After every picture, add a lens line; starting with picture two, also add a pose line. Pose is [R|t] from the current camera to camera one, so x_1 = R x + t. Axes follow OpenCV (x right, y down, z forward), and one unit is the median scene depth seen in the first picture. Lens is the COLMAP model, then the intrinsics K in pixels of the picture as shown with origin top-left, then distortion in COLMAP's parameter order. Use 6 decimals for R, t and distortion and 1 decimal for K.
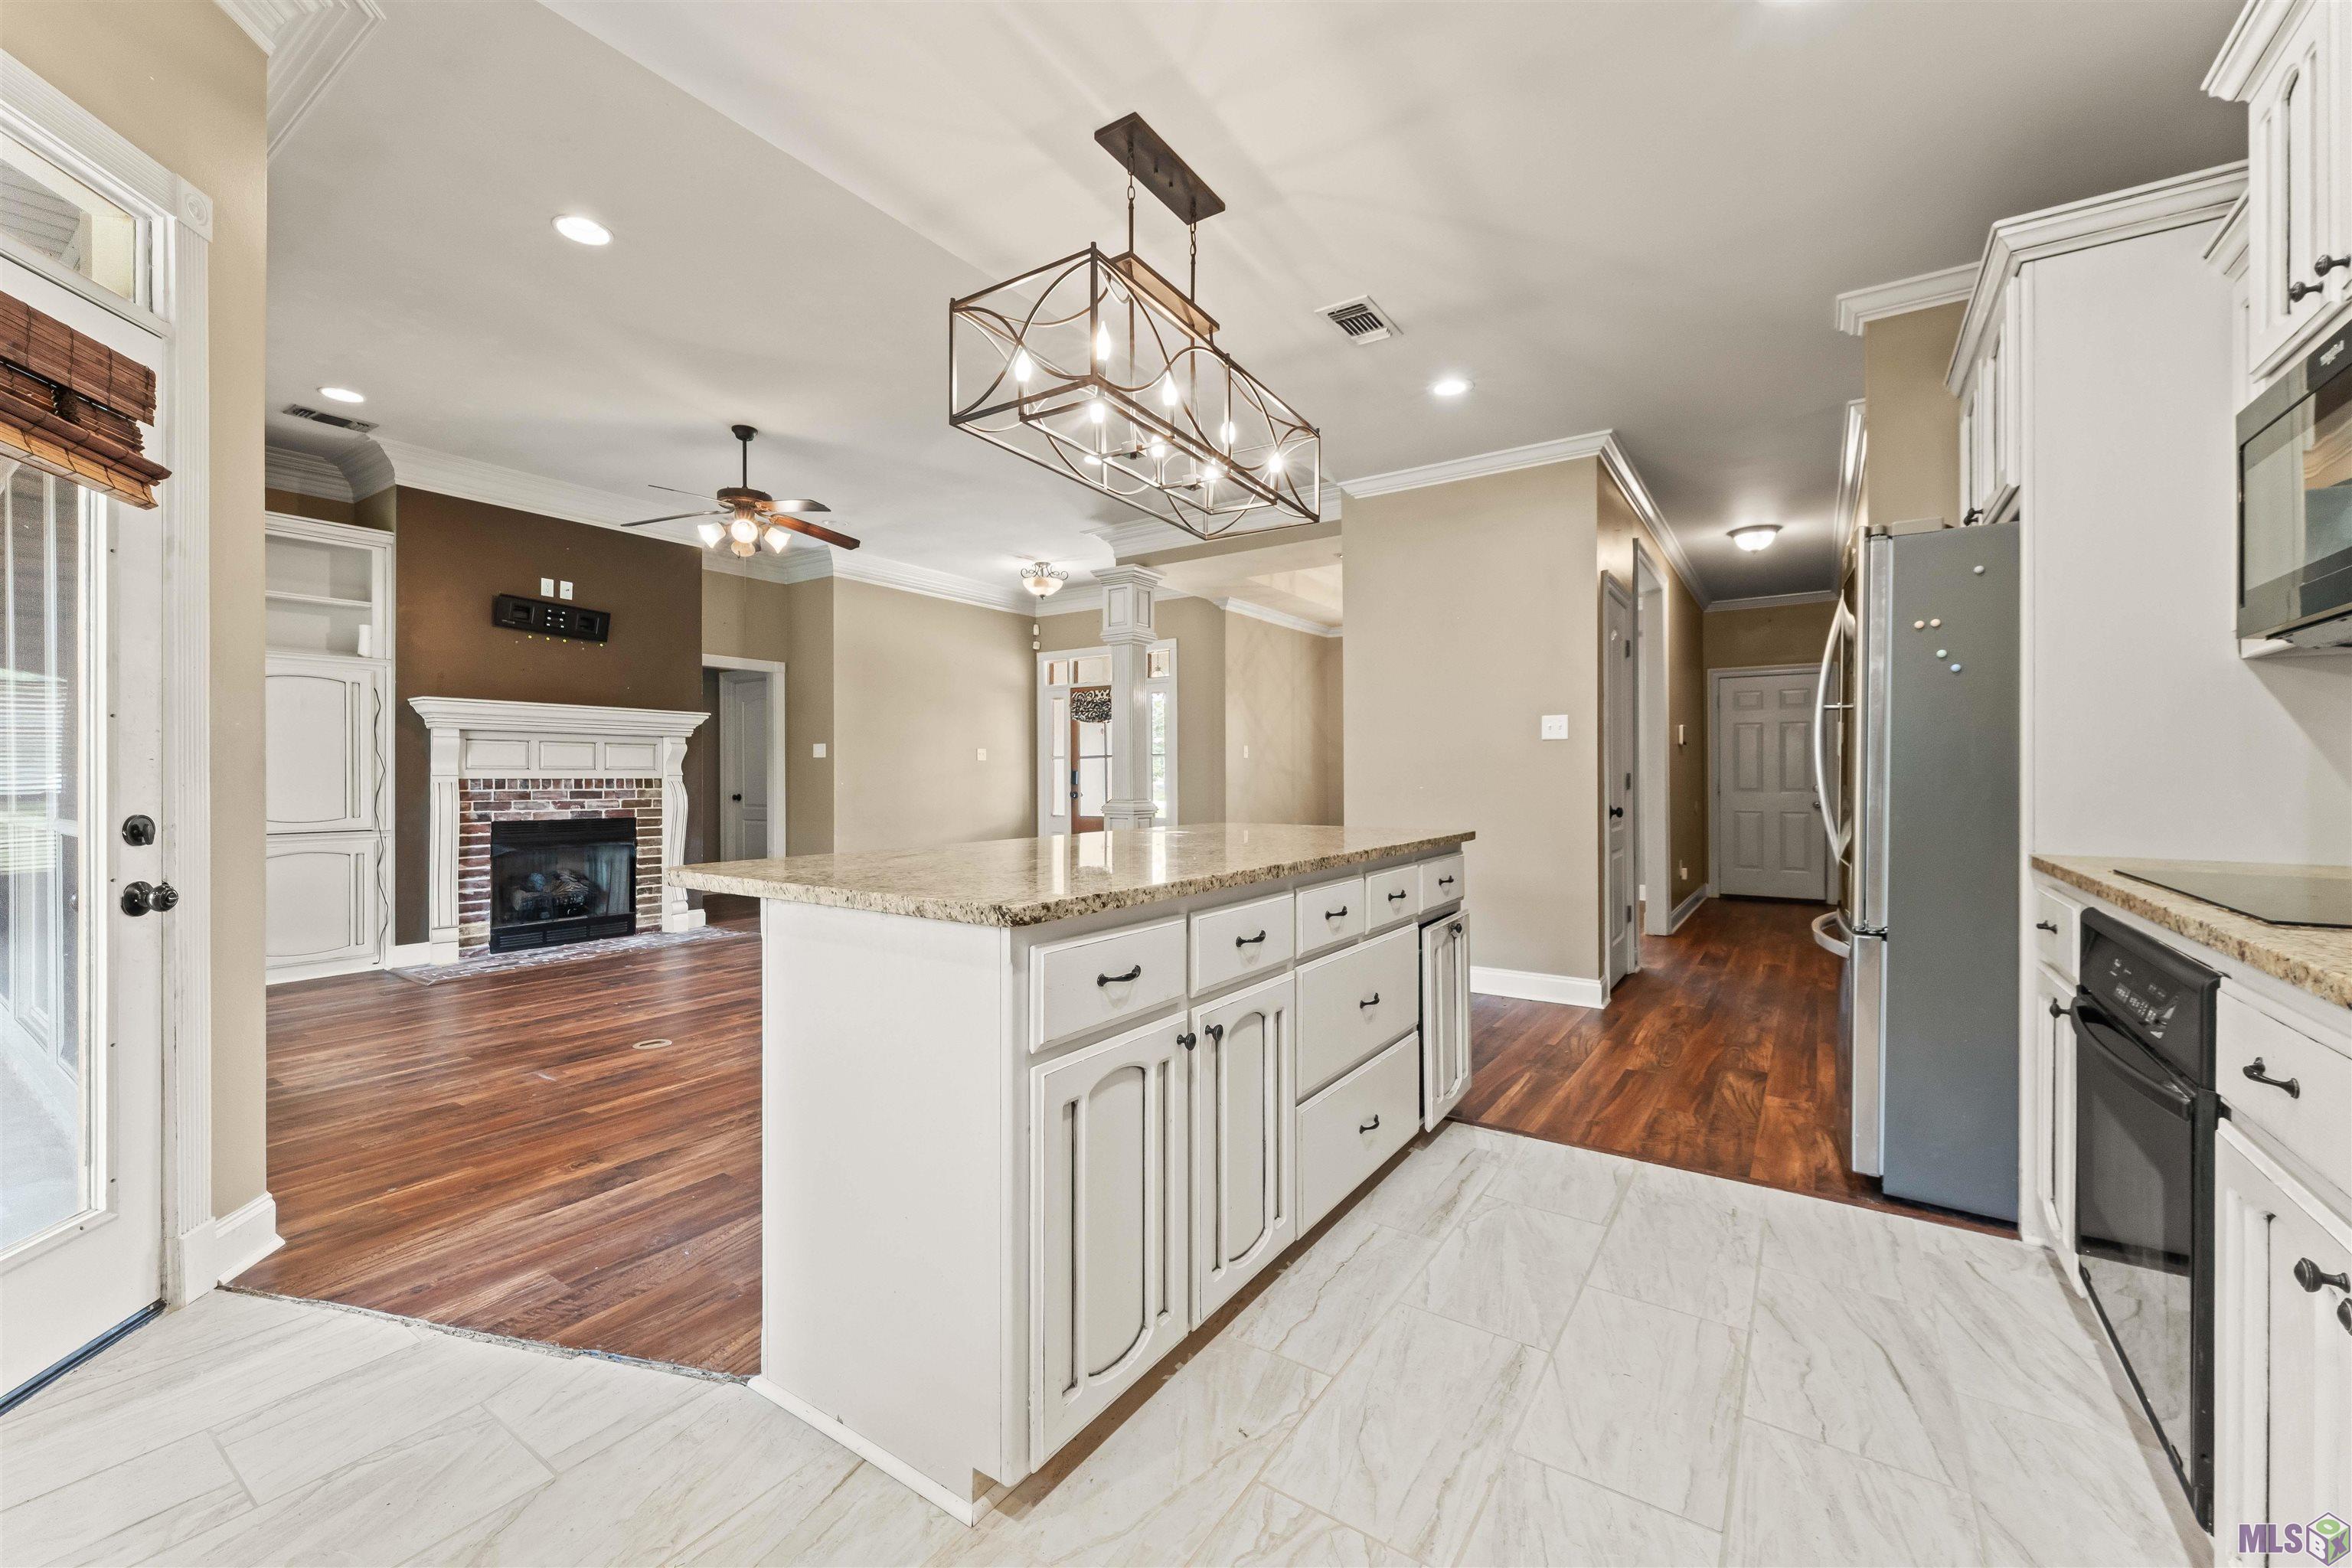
lens RADIAL K [[935.4, 0, 1155.1], [0, 935.4, 779.0], [0, 0, 1]] dist [-0.002419, -0.000575]
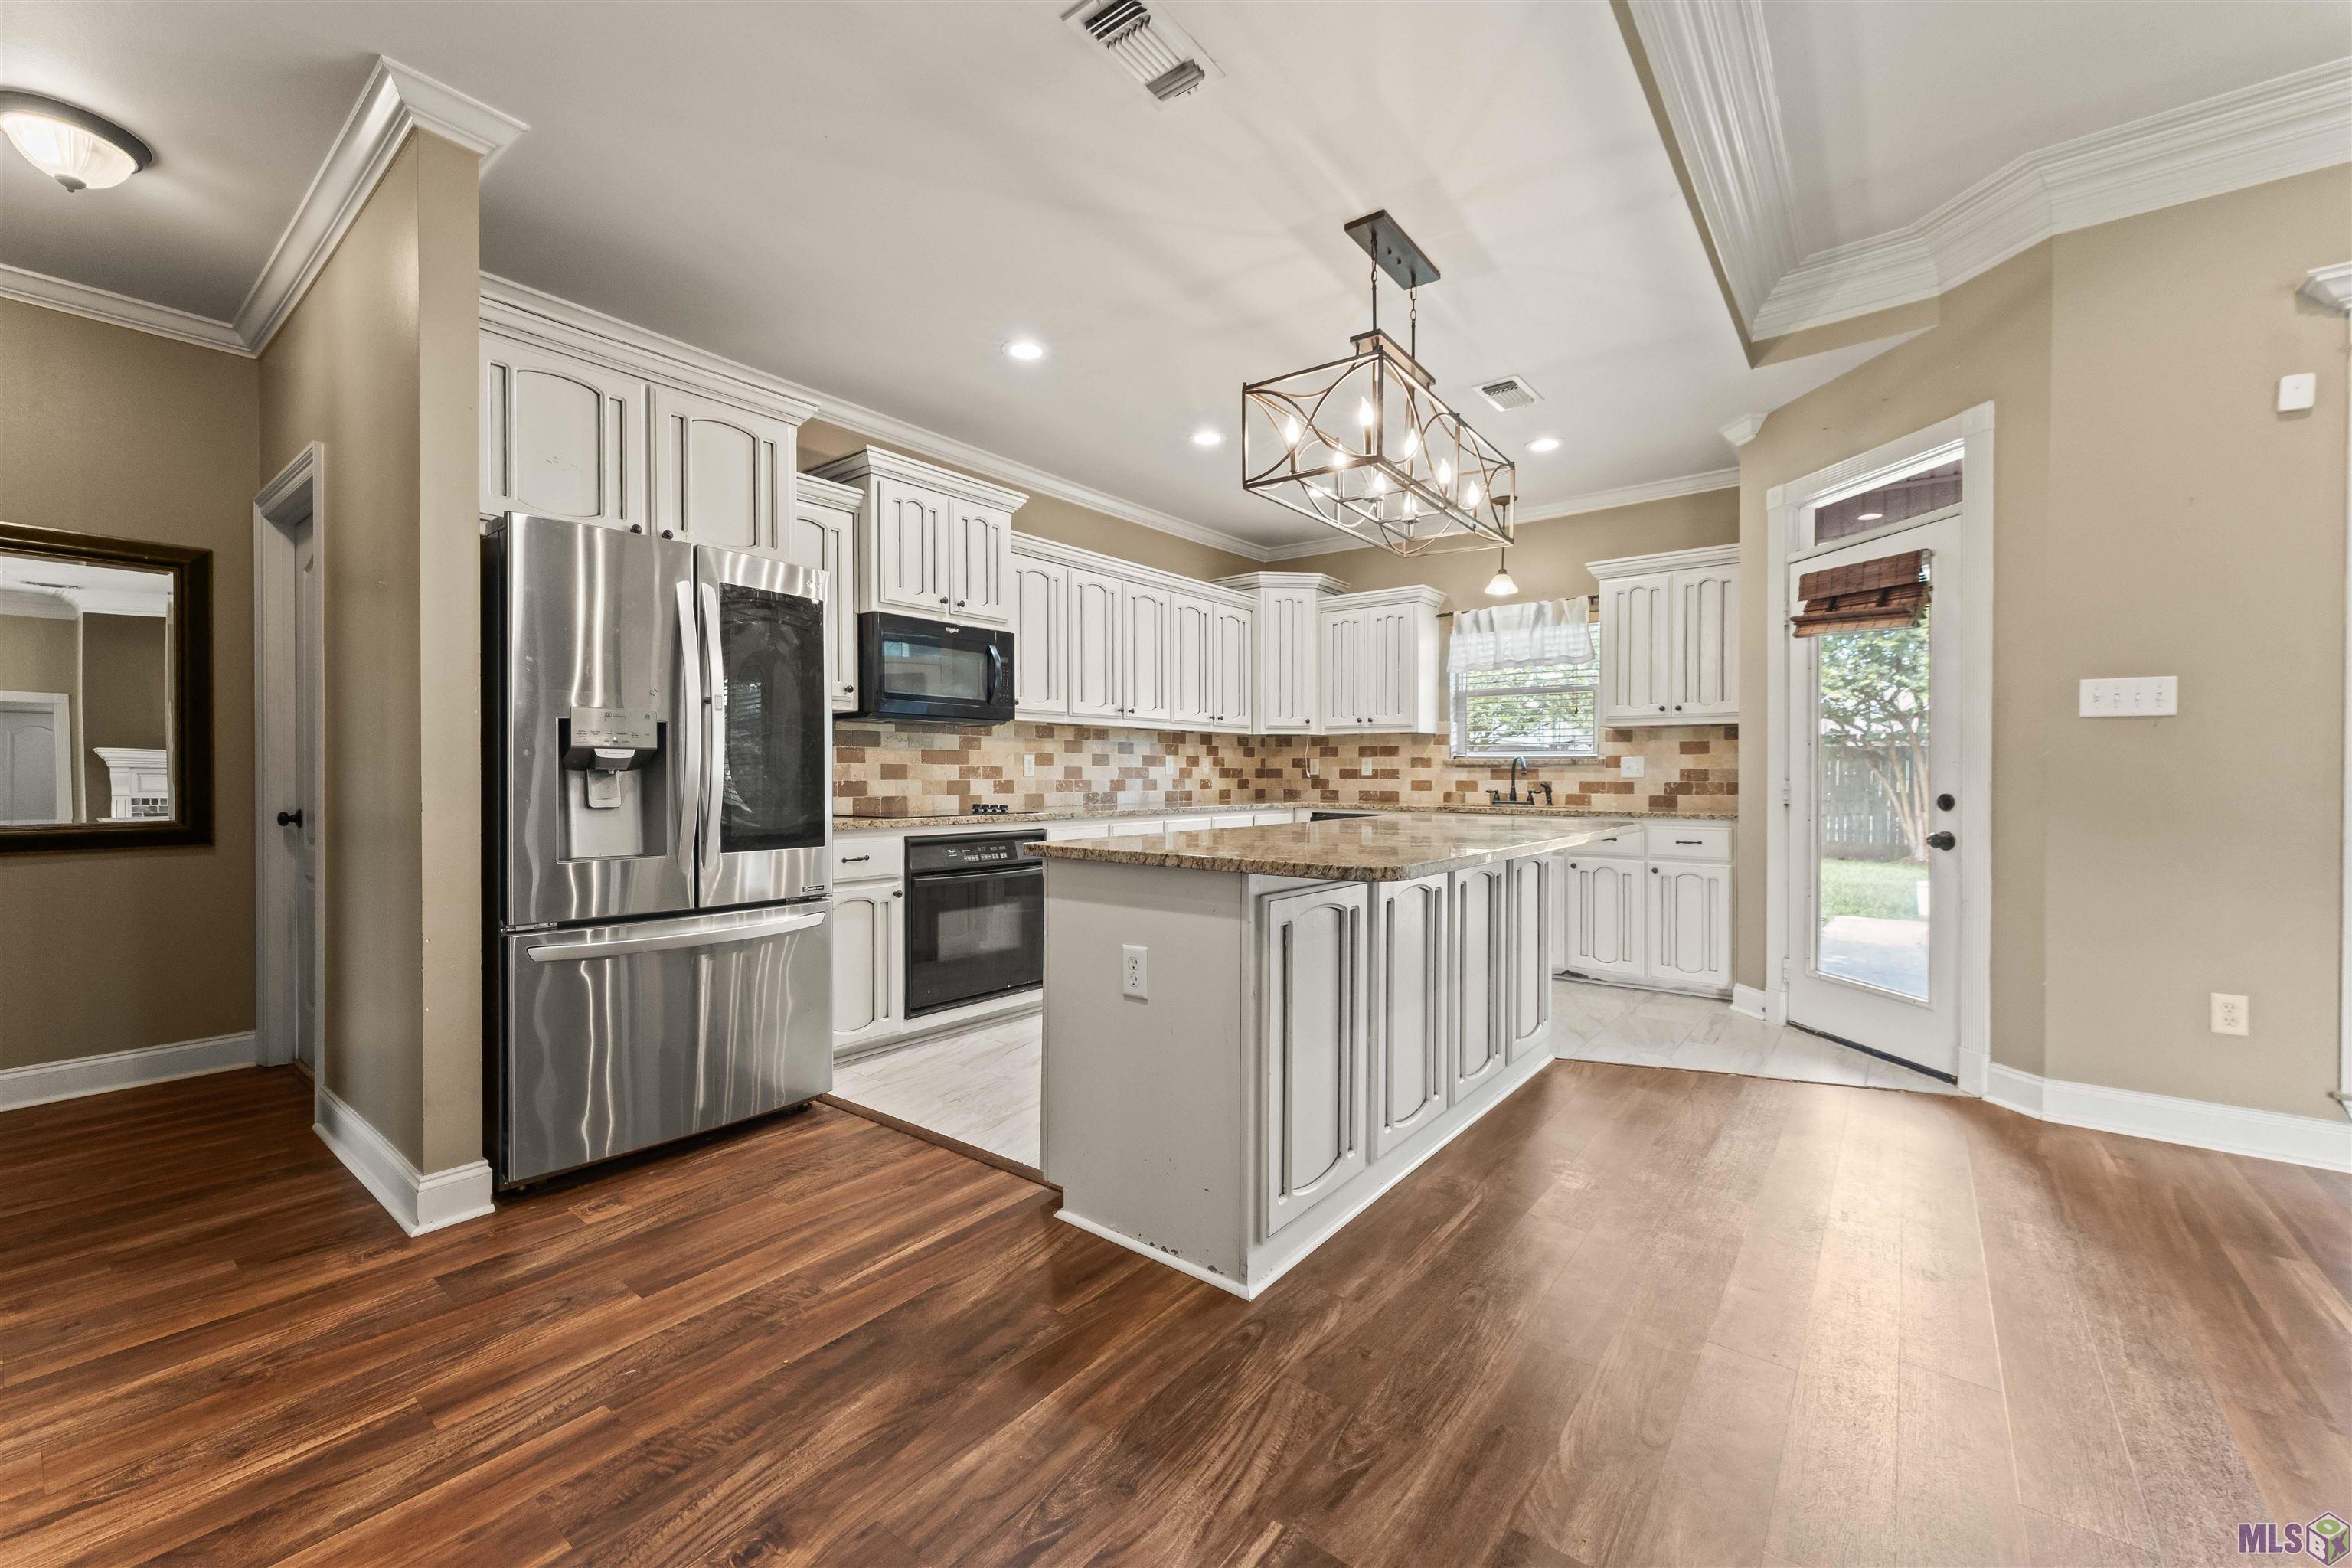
lens RADIAL K [[935.4, 0, 1155.1], [0, 935.4, 779.0], [0, 0, 1]] dist [-0.002419, -0.000575]
pose [[-0.997870, 0.000456, 0.065231, 0.099554], [0.001050, 0.999958, 0.009066, -0.002814], [-0.065224, 0.009115, -0.997829, 0.939756]]
